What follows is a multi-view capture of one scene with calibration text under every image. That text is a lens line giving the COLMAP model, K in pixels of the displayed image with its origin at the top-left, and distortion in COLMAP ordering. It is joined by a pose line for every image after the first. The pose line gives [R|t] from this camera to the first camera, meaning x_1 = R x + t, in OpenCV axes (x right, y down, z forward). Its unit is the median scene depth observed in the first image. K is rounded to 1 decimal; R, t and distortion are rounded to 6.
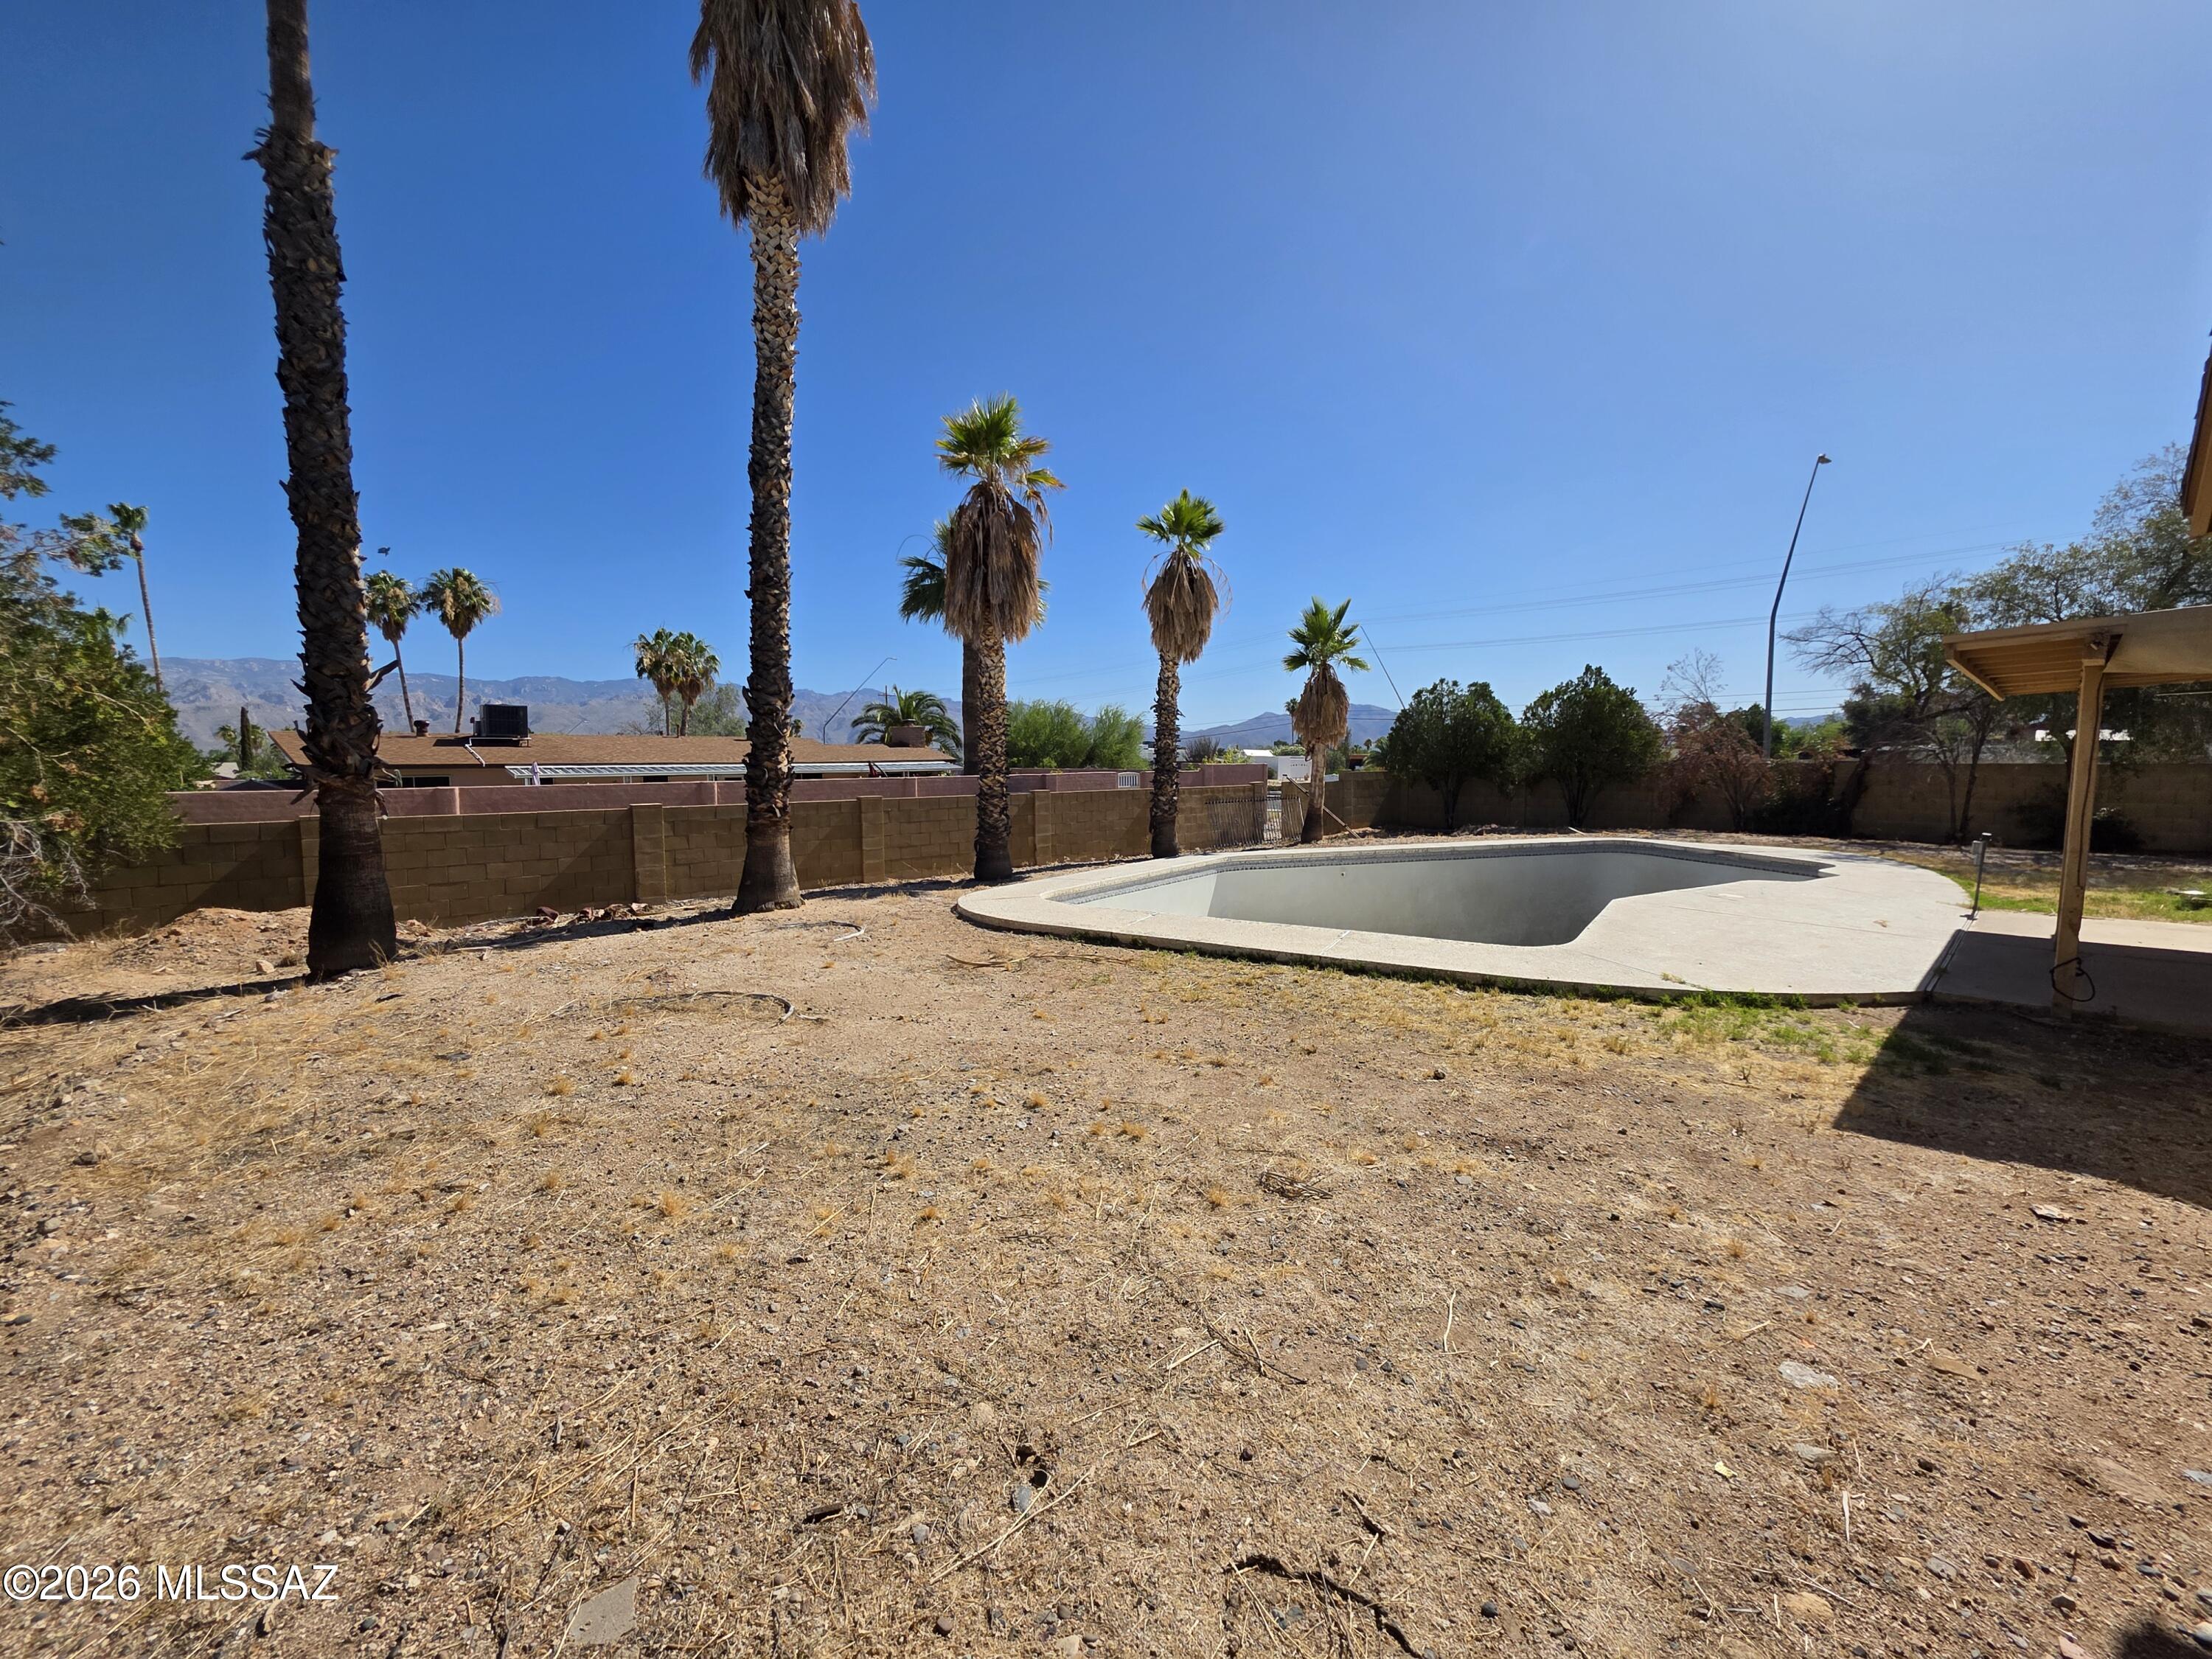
lens RADIAL K [[884.6, 0, 1100.6], [0, 884.6, 822.7], [0, 0, 1]] dist [0.001787, 0.000003]
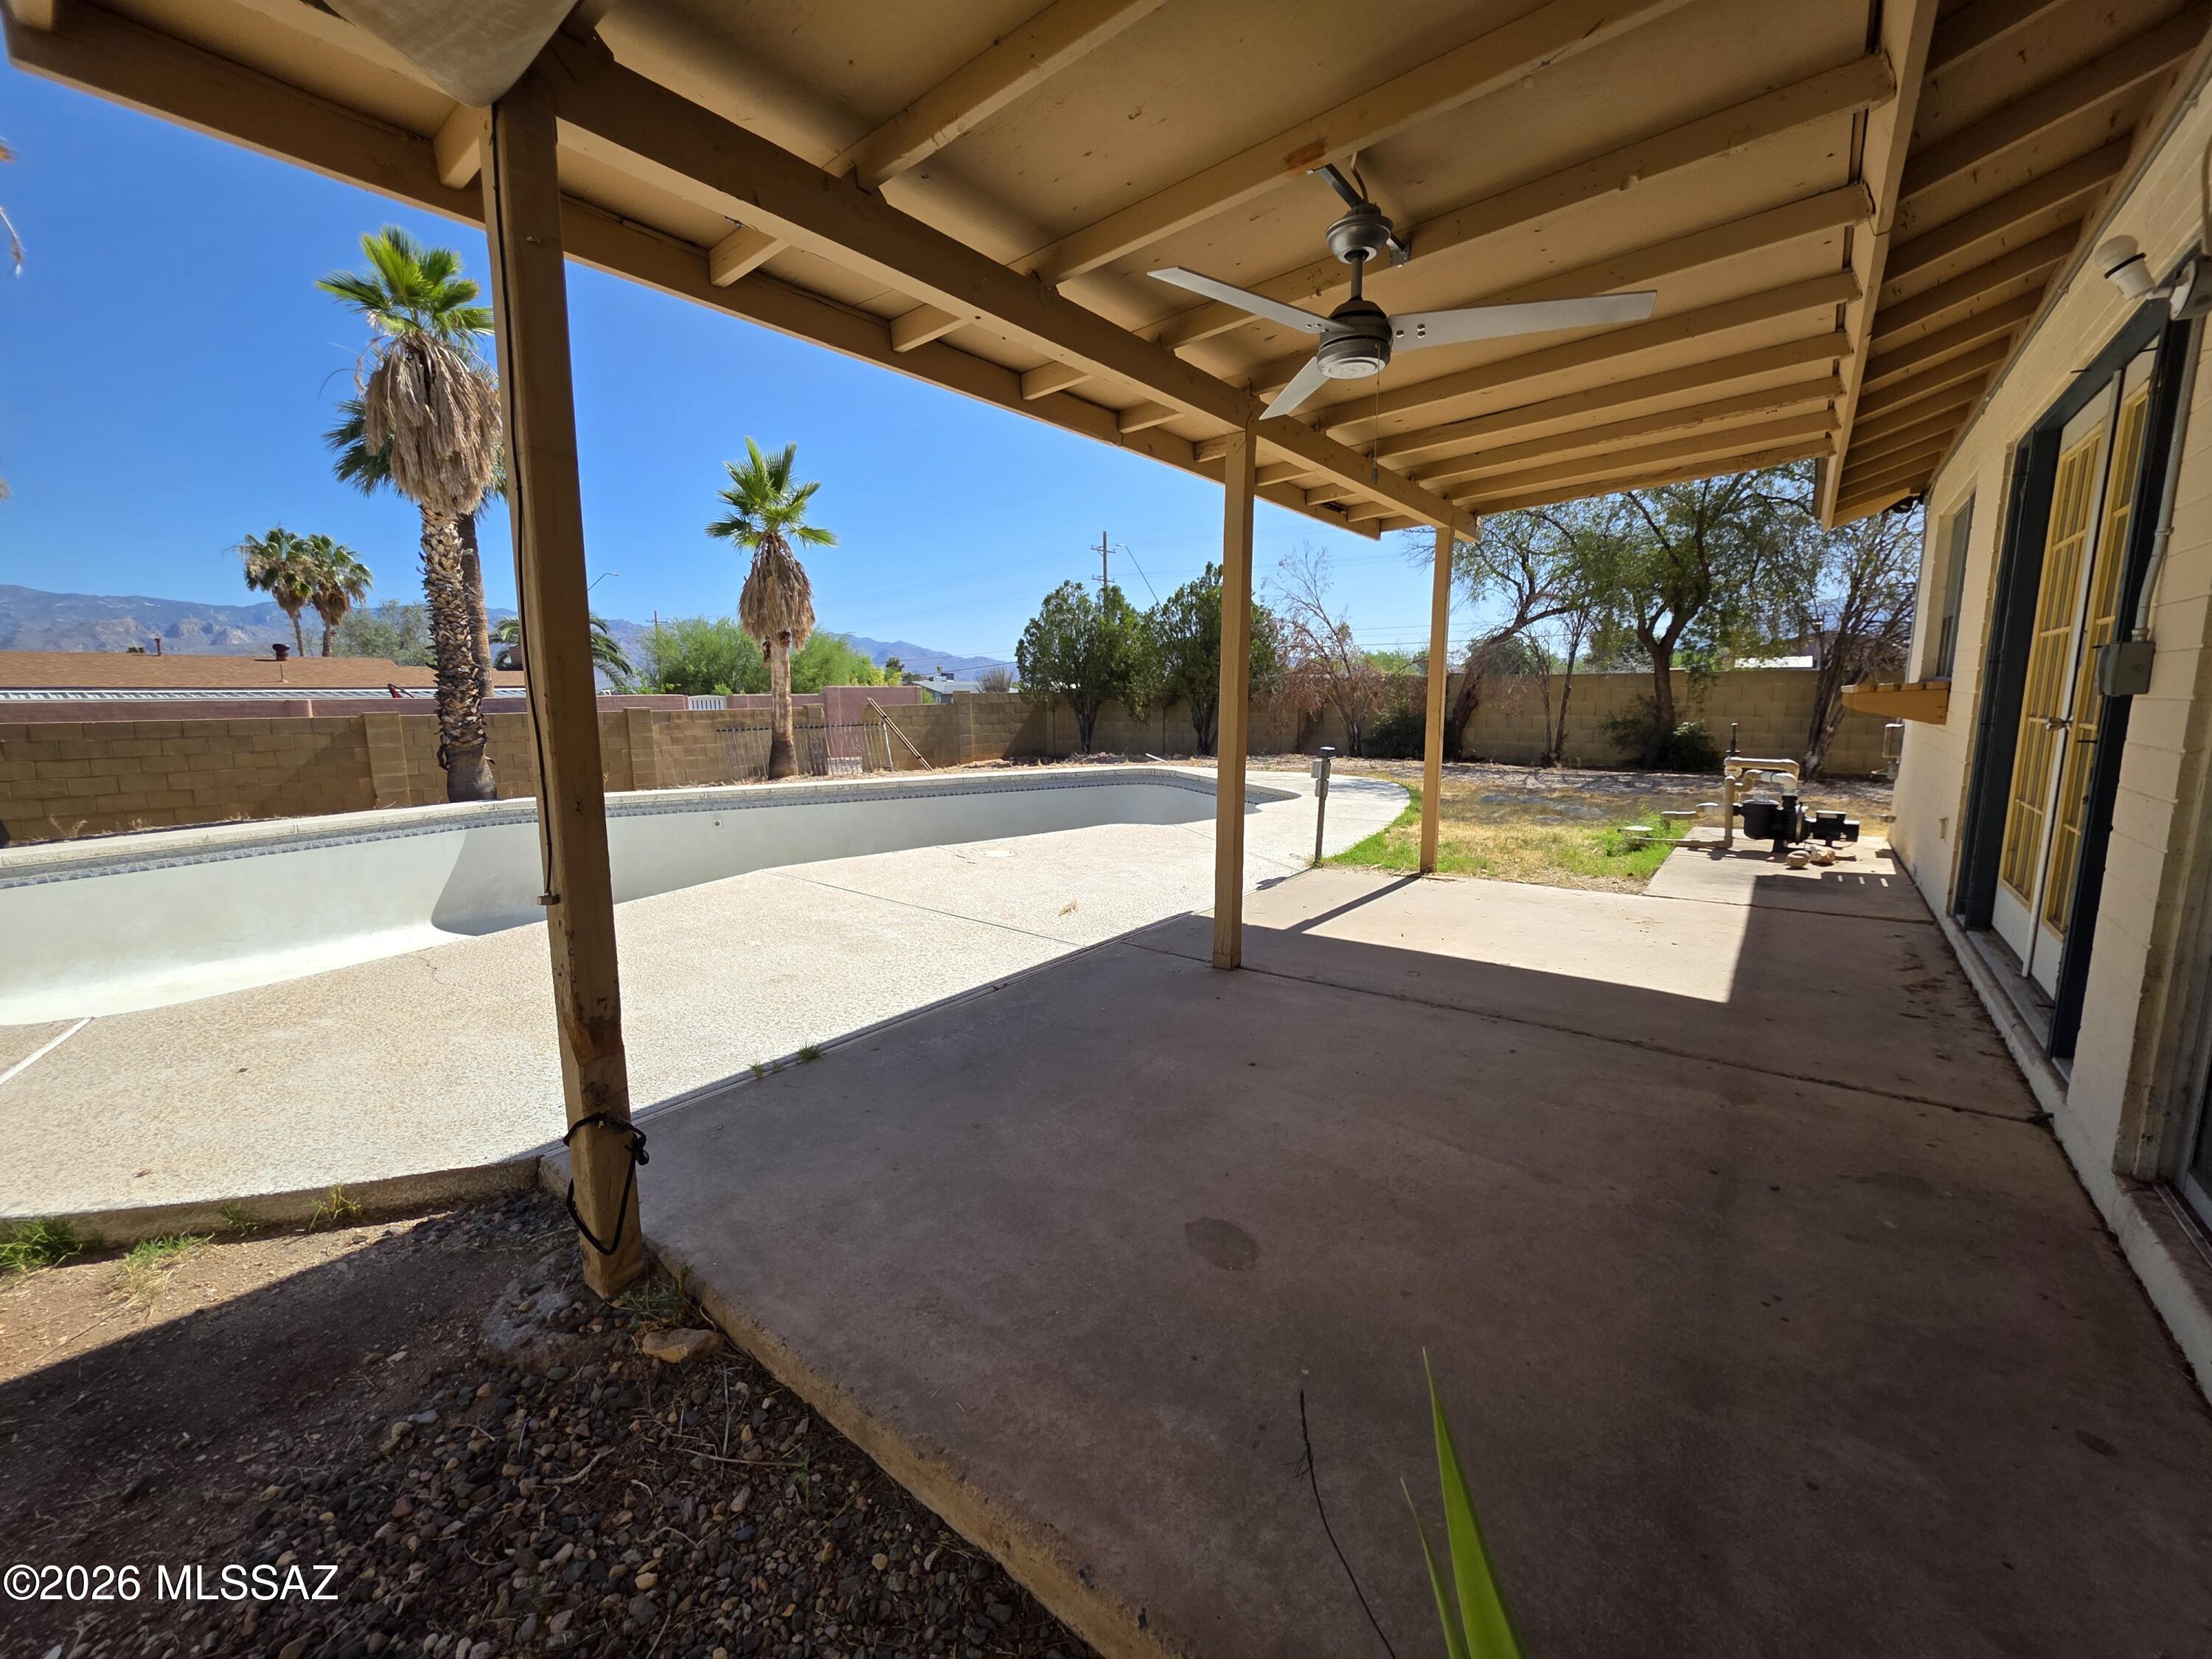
lens RADIAL K [[884.6, 0, 1100.6], [0, 884.6, 822.7], [0, 0, 1]] dist [0.001787, 0.000003]
pose [[0.987132, -0.027578, 0.157511, 0.292886], [0.016174, 0.997184, 0.073231, 0.006463], [-0.159087, -0.069741, 0.984798, 0.153644]]
